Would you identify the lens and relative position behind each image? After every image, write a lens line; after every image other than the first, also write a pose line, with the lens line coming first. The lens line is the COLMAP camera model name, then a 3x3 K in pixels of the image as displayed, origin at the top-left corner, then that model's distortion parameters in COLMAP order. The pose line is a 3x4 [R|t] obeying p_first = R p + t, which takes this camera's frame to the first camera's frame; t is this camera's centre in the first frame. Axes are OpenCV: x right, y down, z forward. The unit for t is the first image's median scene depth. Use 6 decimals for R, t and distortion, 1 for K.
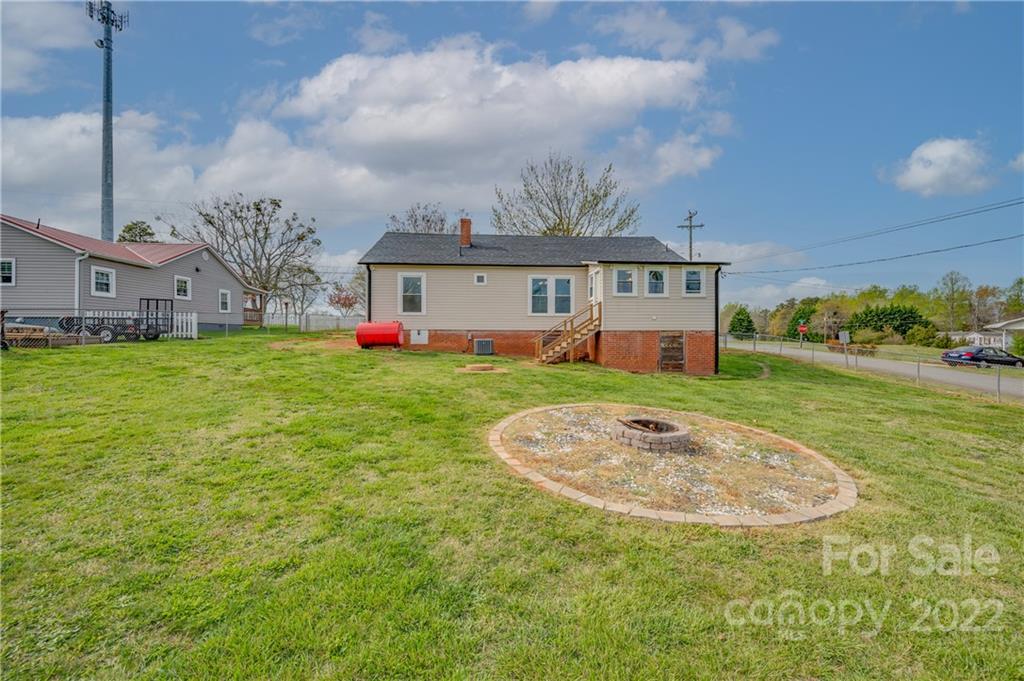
lens RADIAL K [[401.9, 0, 511.5], [0, 401.9, 345.7], [0, 0, 1]] dist [-0.001092, -0.000085]
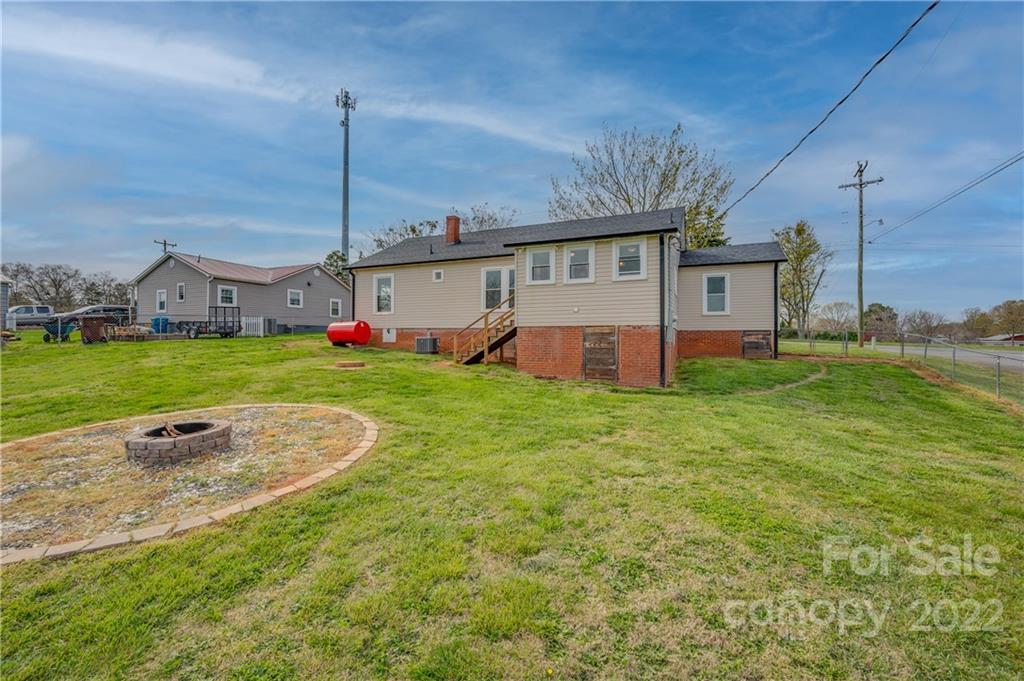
lens RADIAL K [[401.9, 0, 511.5], [0, 401.9, 345.7], [0, 0, 1]] dist [-0.001092, -0.000085]
pose [[0.893054, 0.010497, -0.449827, 0.522694], [-0.013984, 0.999892, -0.004428, 0.005381], [0.449732, 0.010245, 0.893105, 0.212199]]
